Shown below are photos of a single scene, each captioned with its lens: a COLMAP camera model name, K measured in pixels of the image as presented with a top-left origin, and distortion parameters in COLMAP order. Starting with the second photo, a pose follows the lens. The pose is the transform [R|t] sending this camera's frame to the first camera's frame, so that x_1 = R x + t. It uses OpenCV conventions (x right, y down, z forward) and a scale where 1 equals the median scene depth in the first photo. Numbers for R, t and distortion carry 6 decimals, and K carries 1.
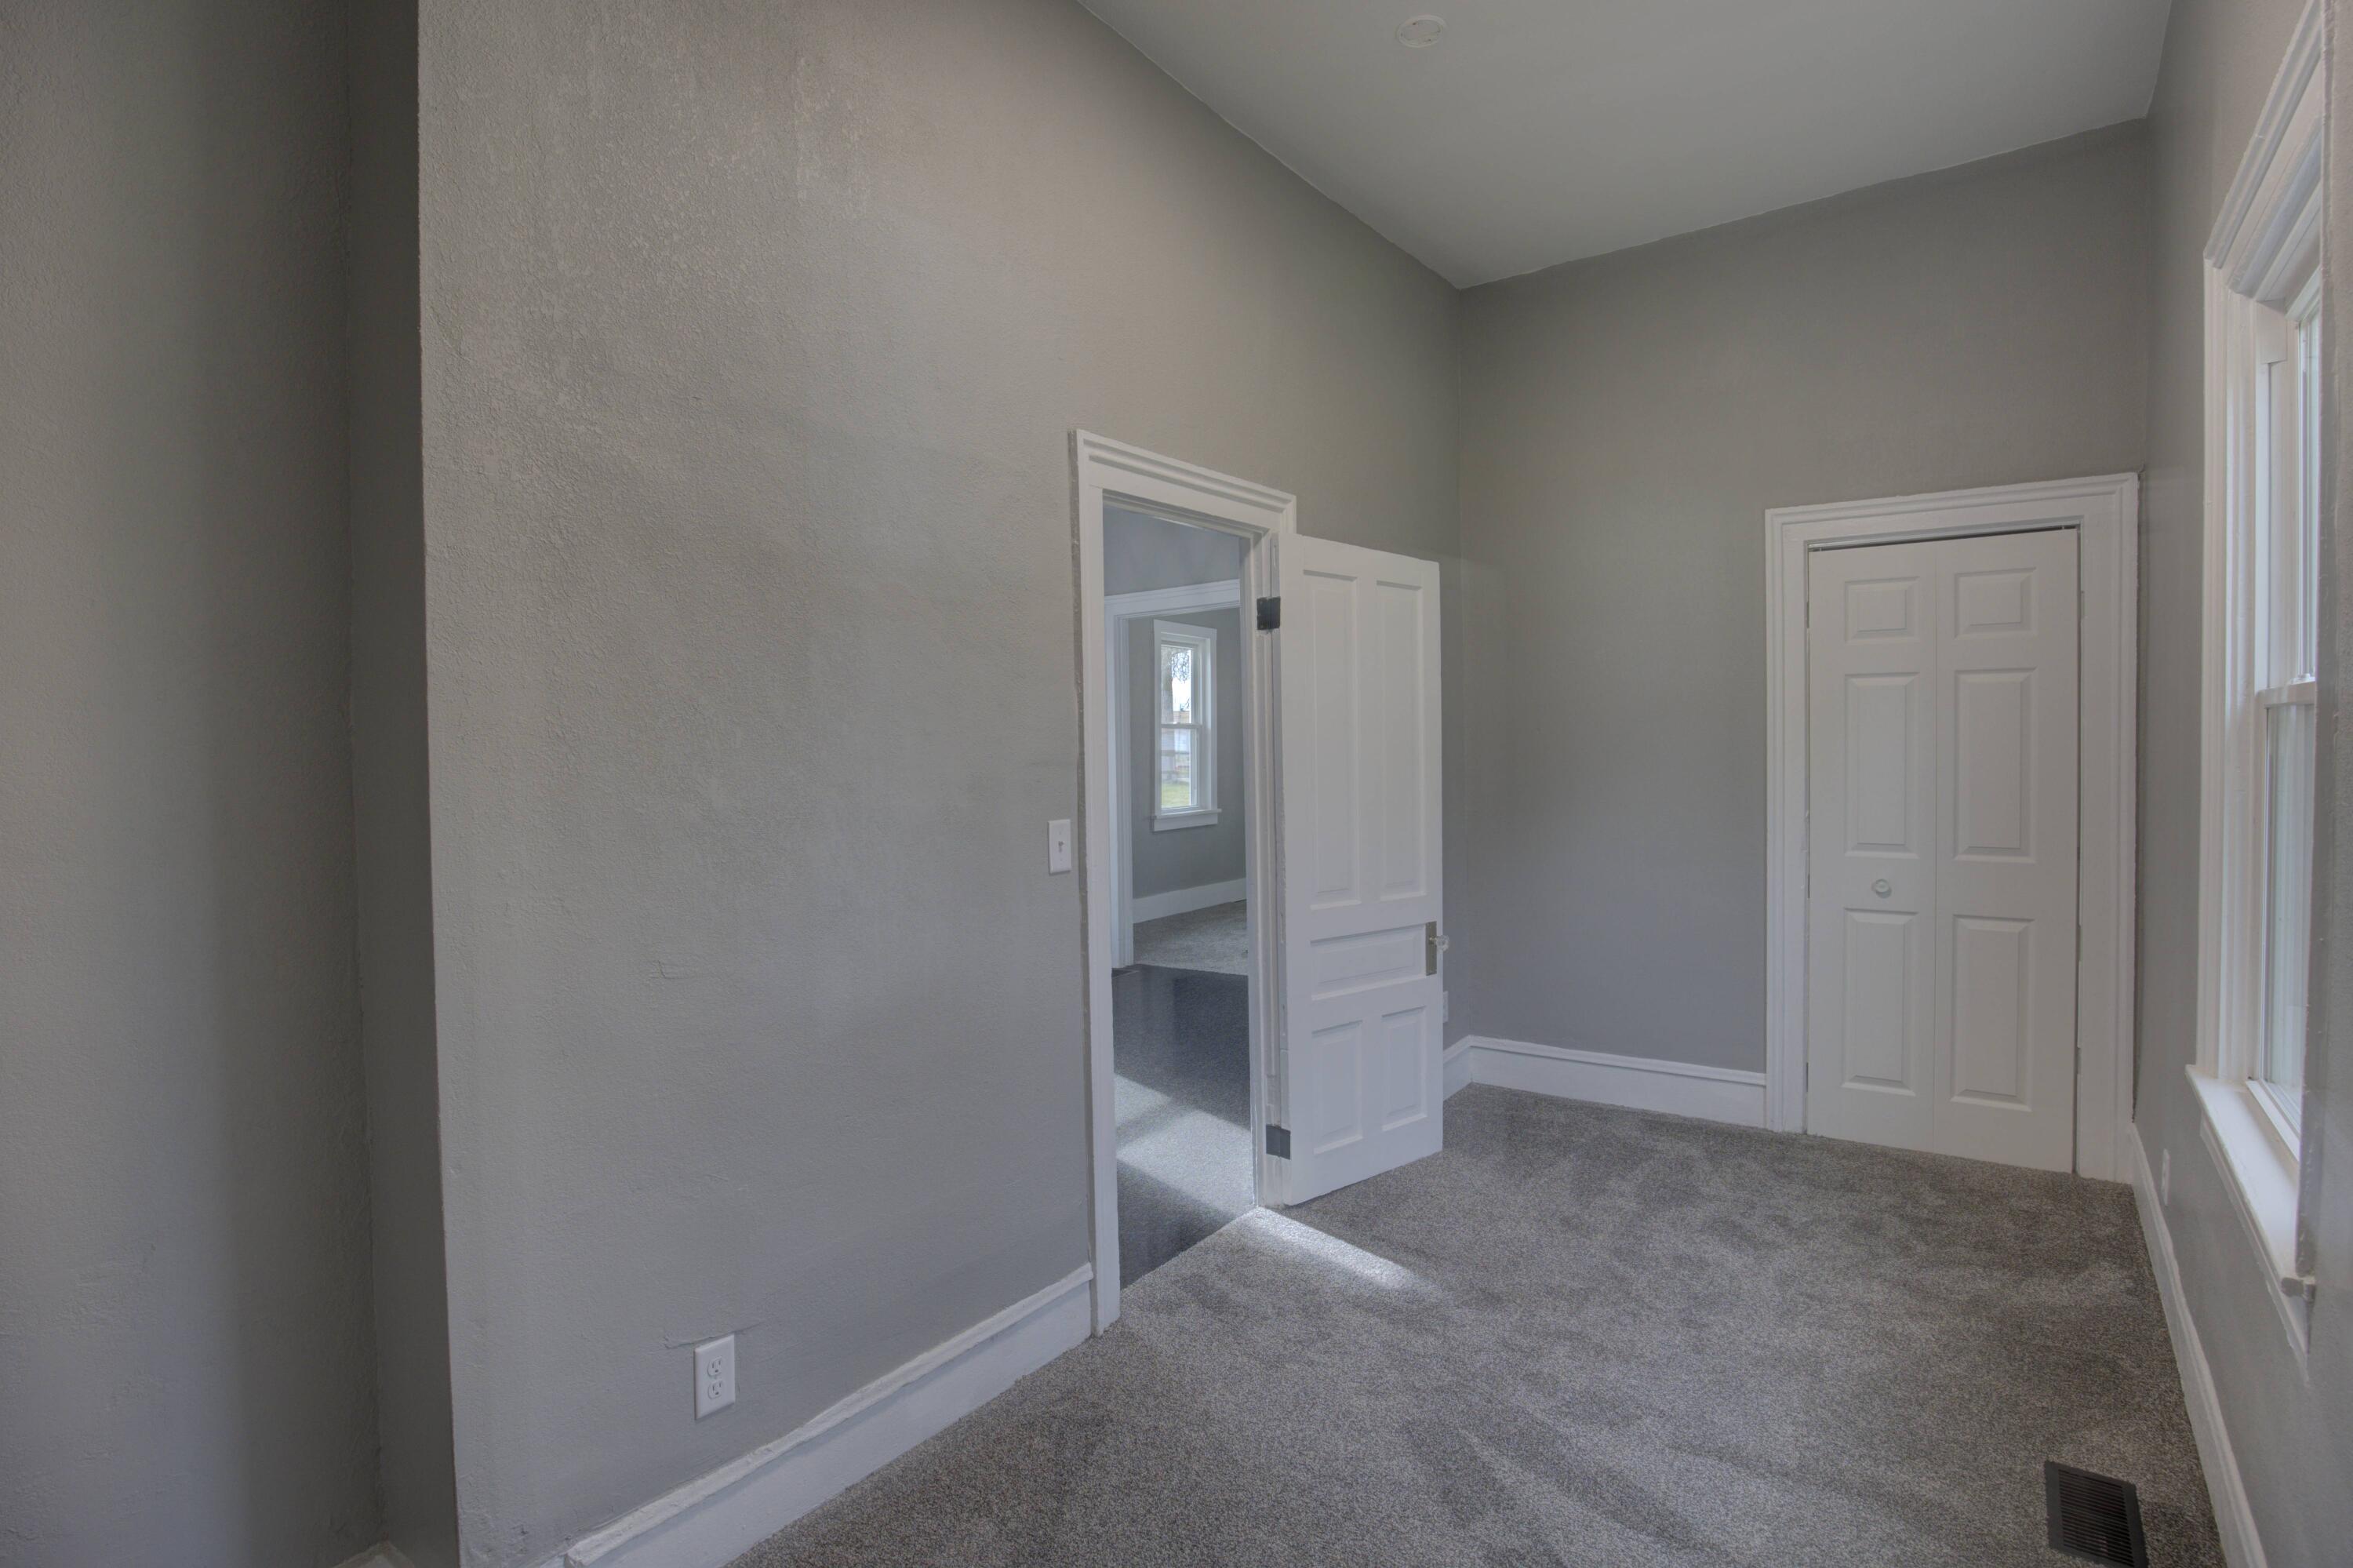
lens RADIAL K [[1165.9, 0, 1188.3], [0, 1165.9, 765.8], [0, 0, 1]] dist [-0.058835, 0.020995]
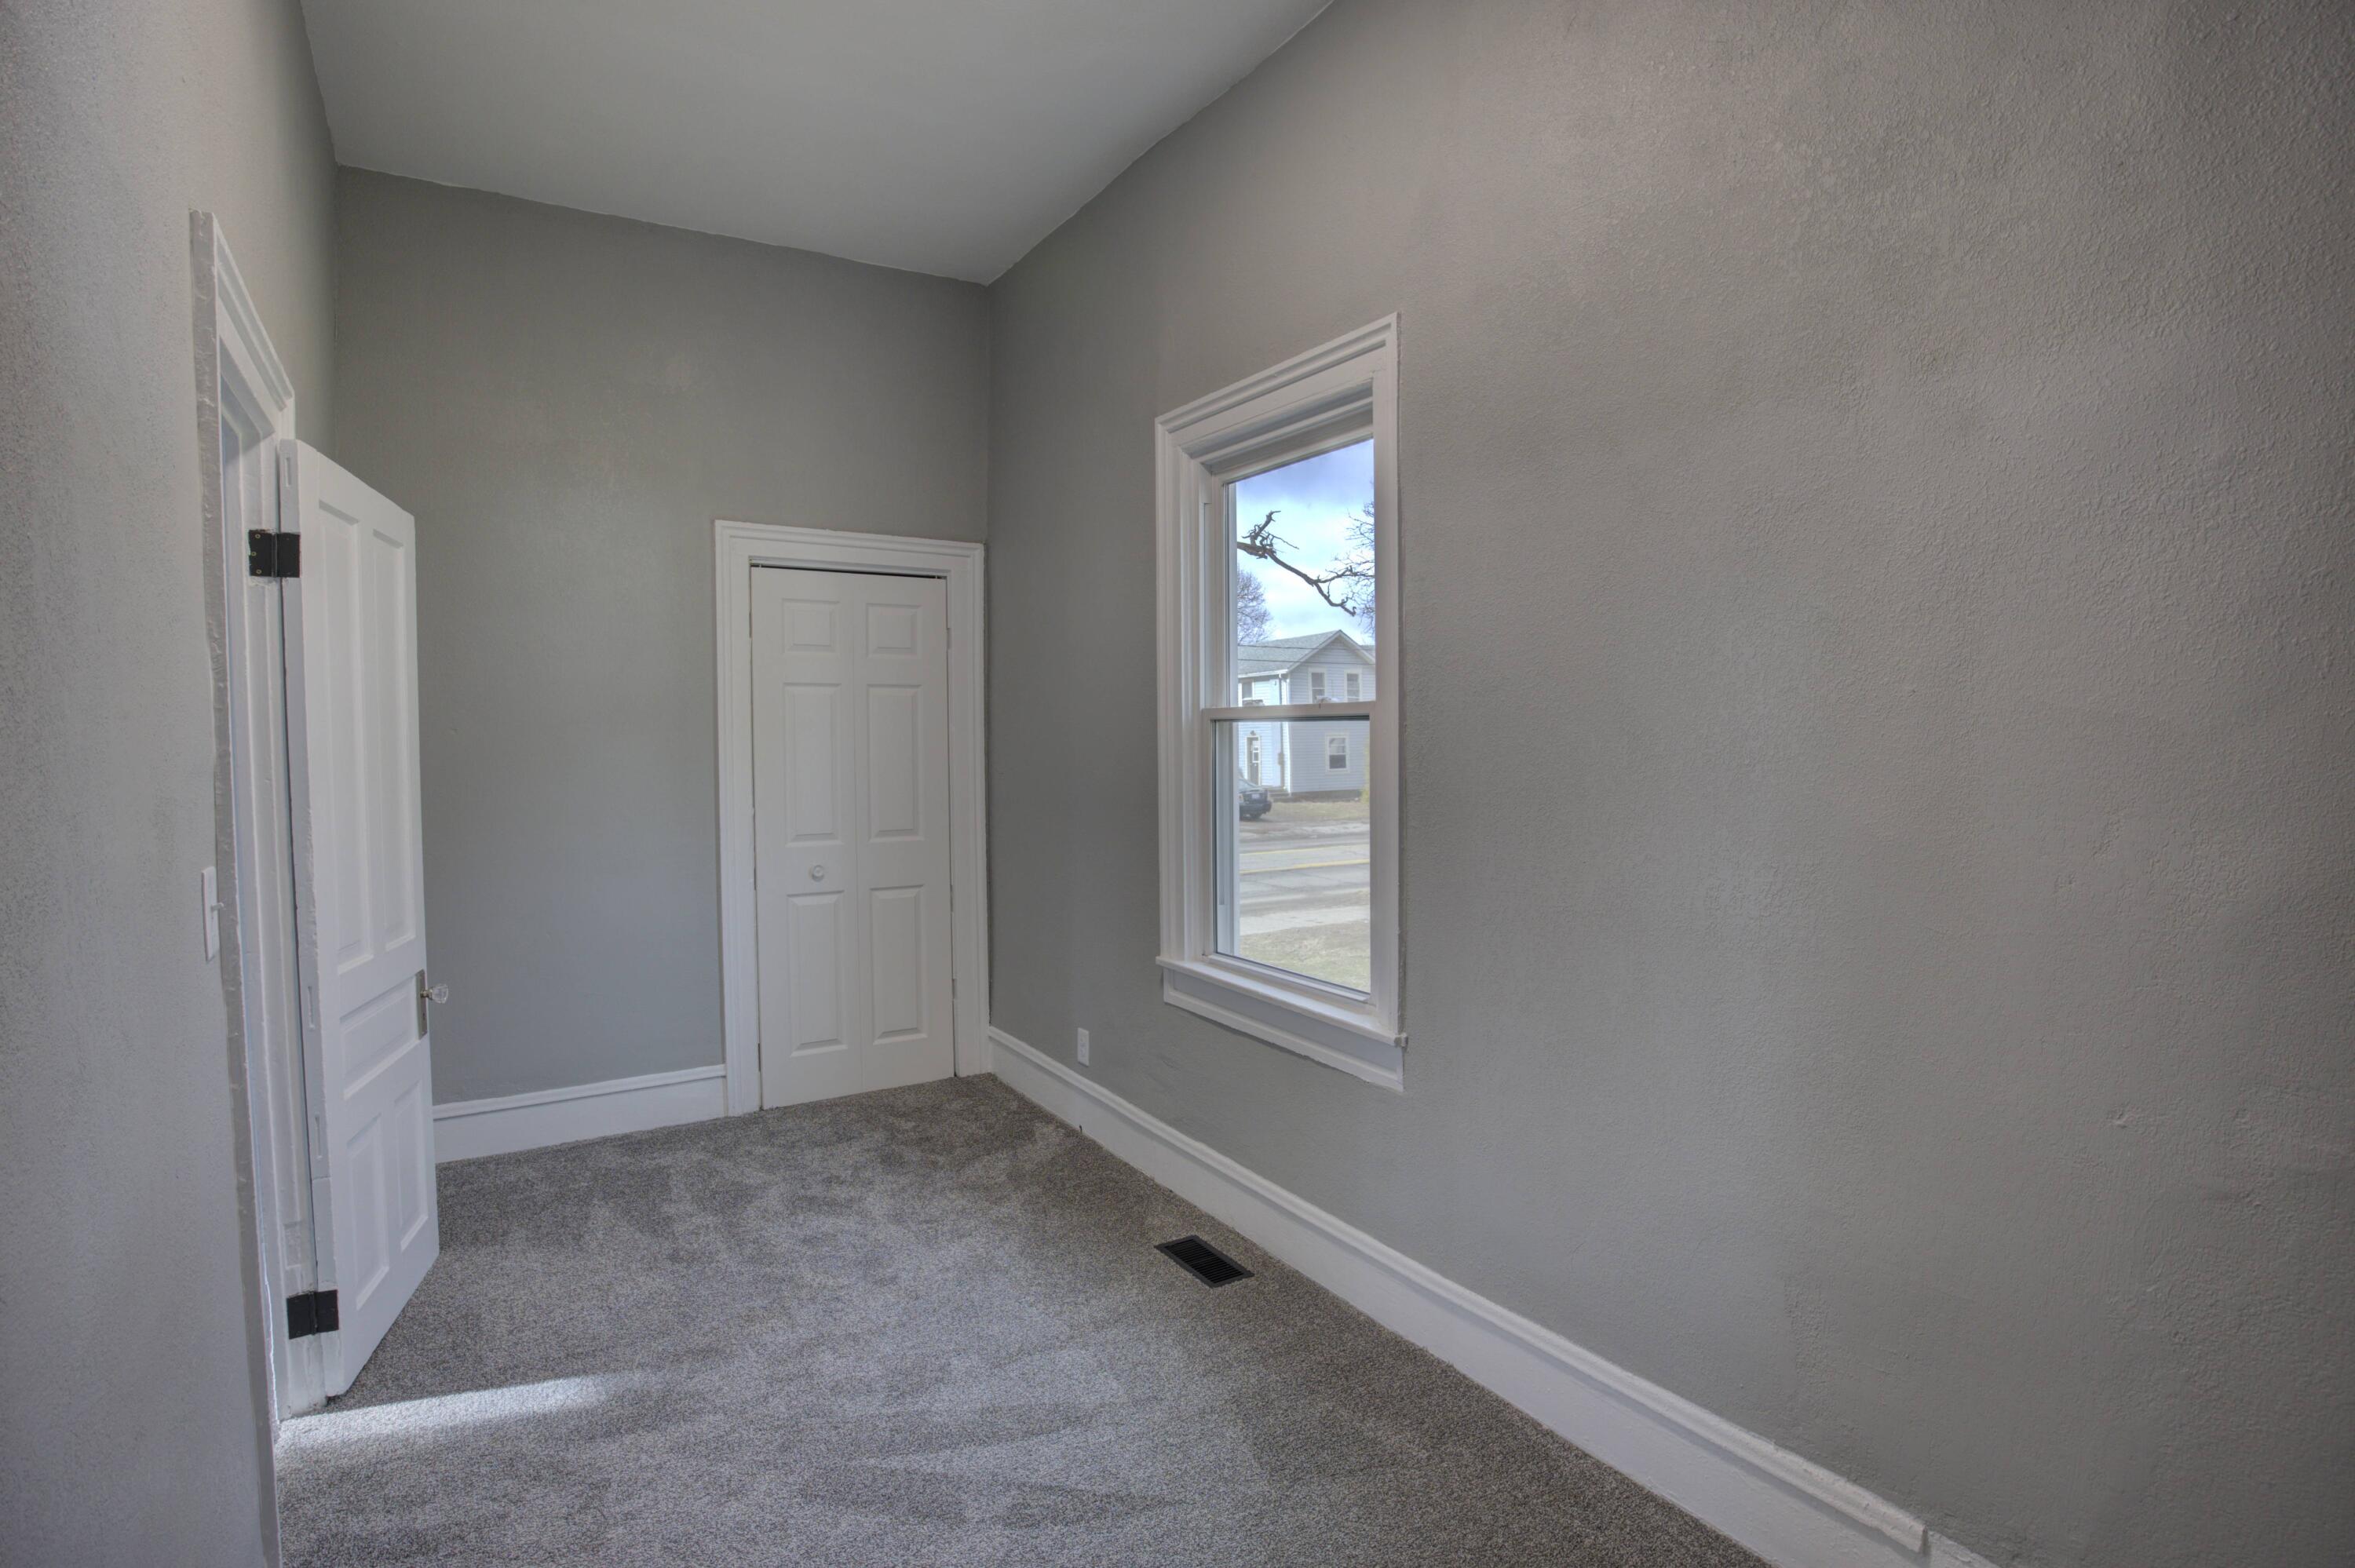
lens RADIAL K [[1166.6, 0, 1189.3], [0, 1166.6, 765.8], [0, 0, 1]] dist [-0.058835, 0.020995]
pose [[0.369074, -0.013880, 0.929296, -0.357972], [0.021263, 0.999753, 0.006488, 0.001070], [-0.929157, 0.017365, 0.369278, 0.255618]]
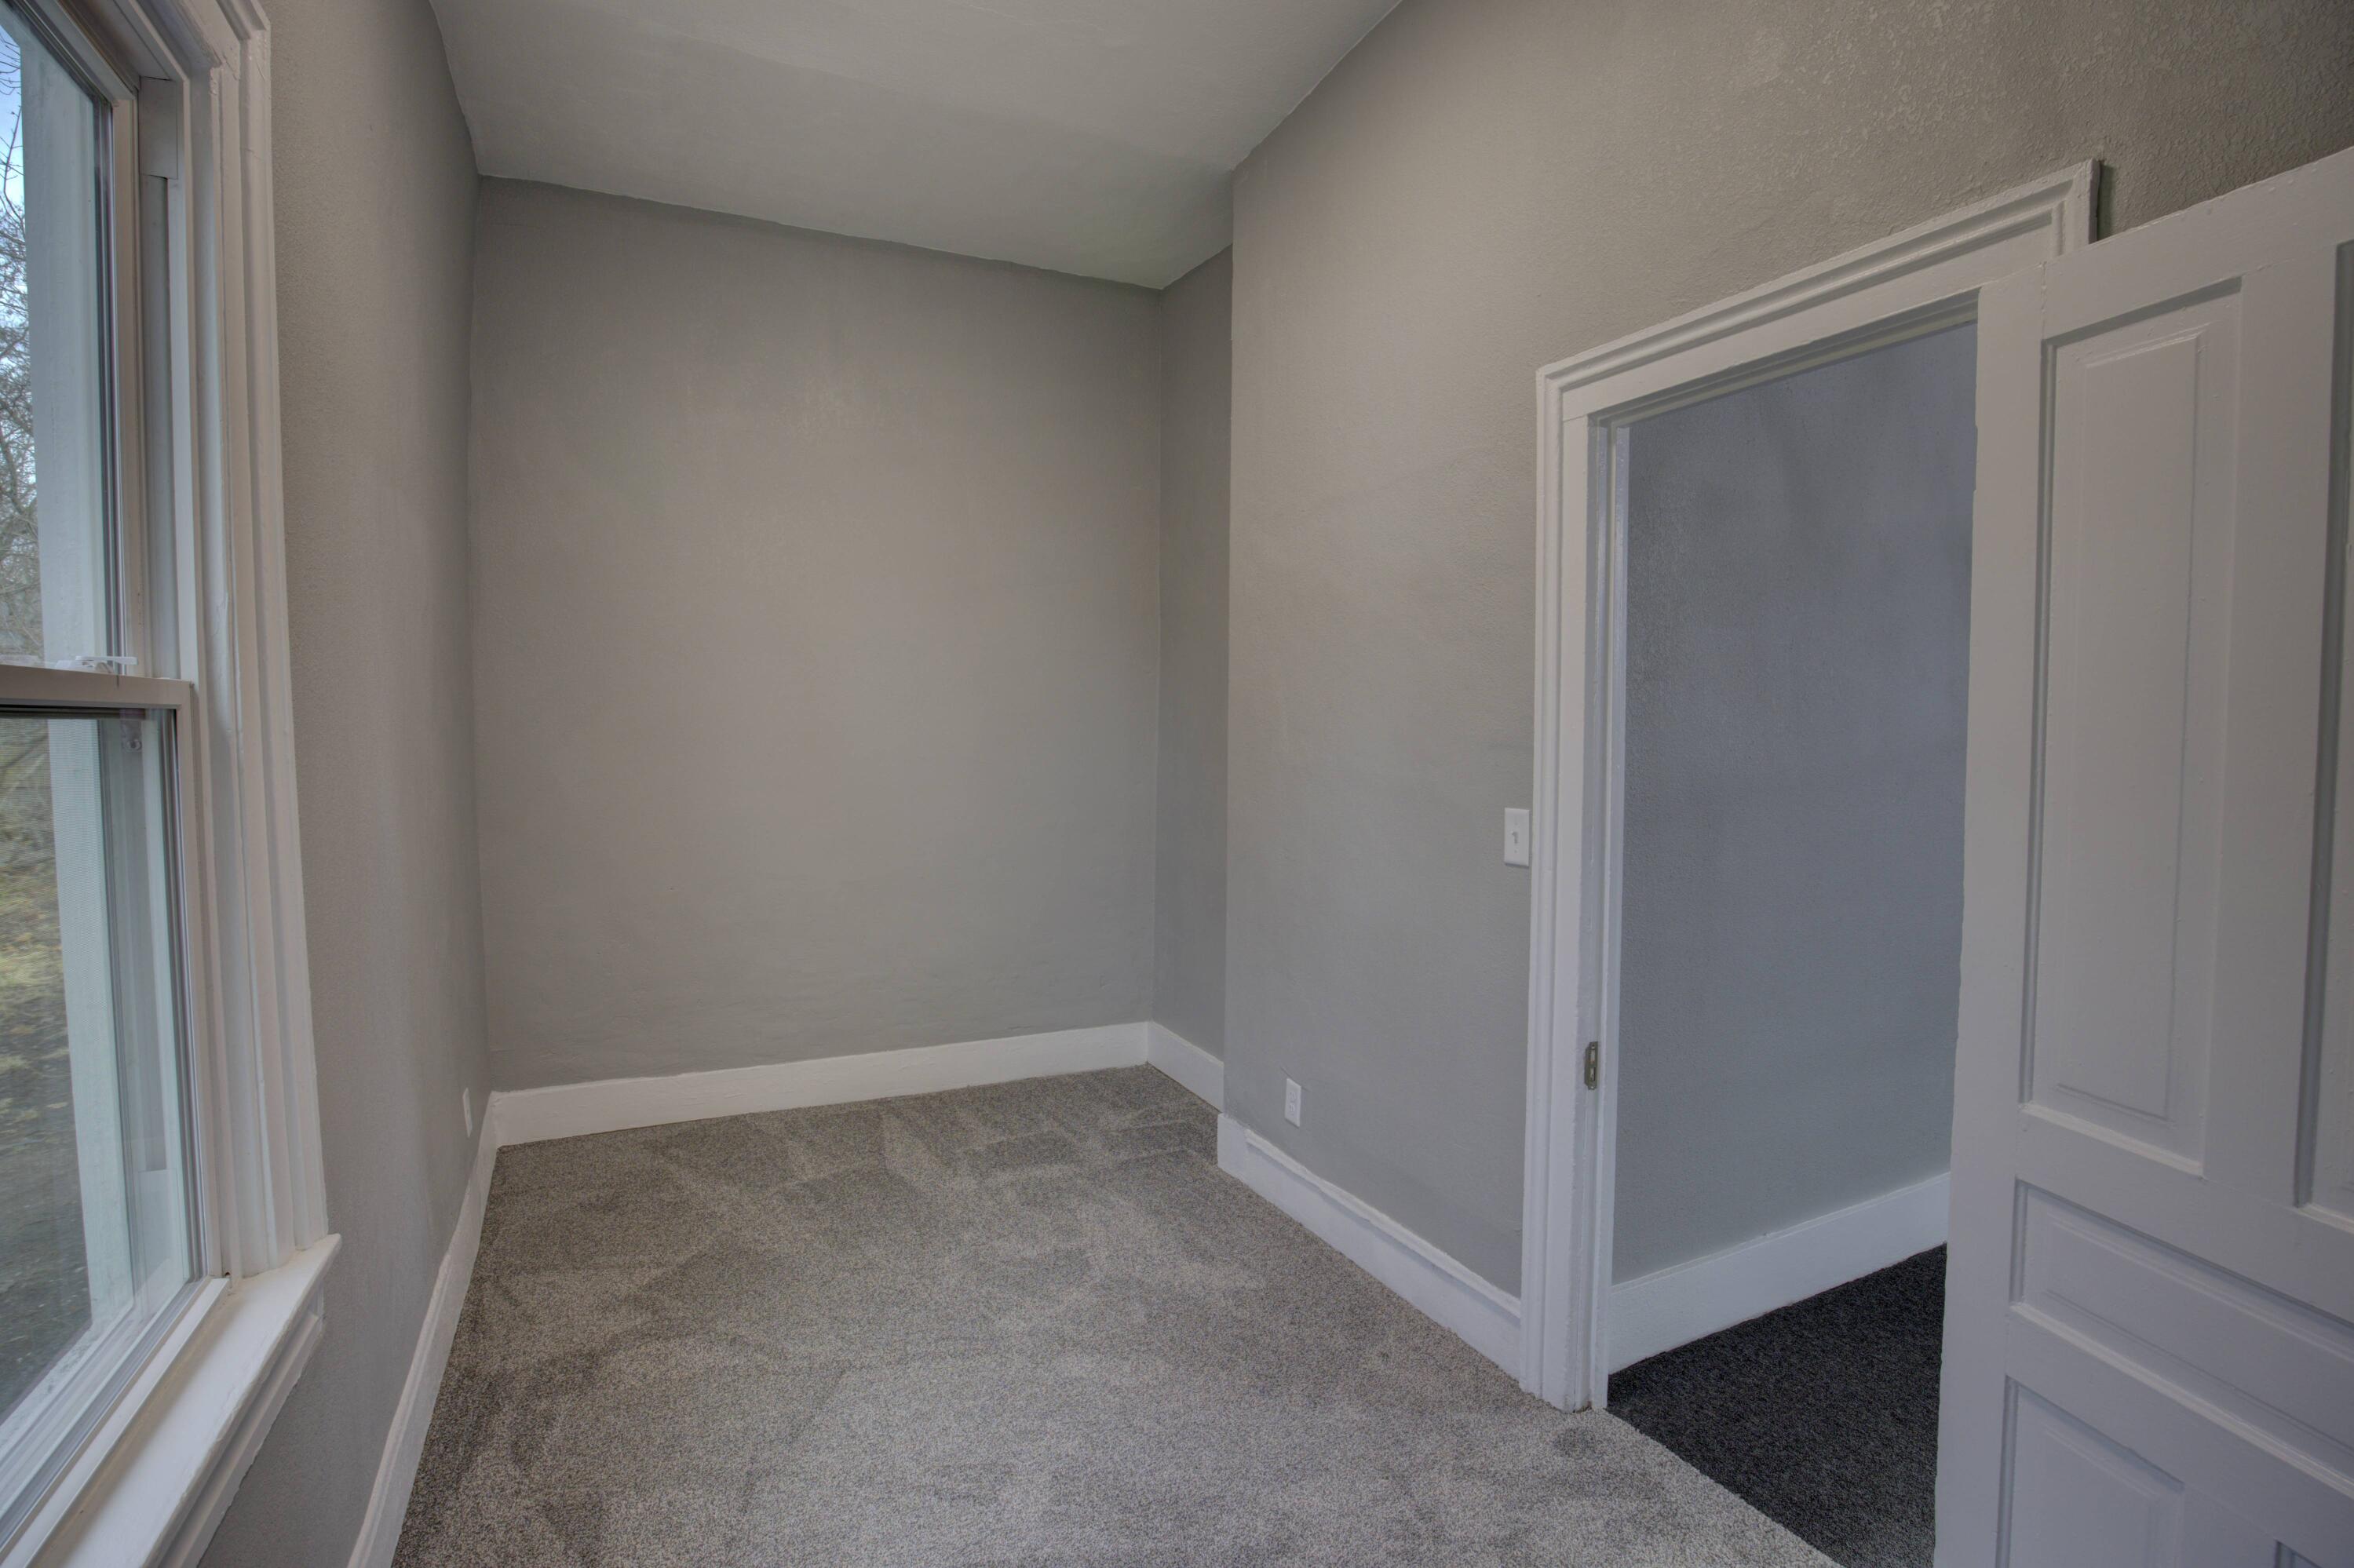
lens RADIAL K [[1166.2, 0, 1188.8], [0, 1166.2, 765.8], [0, 0, 1]] dist [-0.058835, 0.020995]
pose [[-0.469110, 0.052264, -0.881592, 0.642116], [-0.007433, 0.997978, 0.063119, -0.034286], [0.883109, 0.036163, -0.467773, 0.935451]]
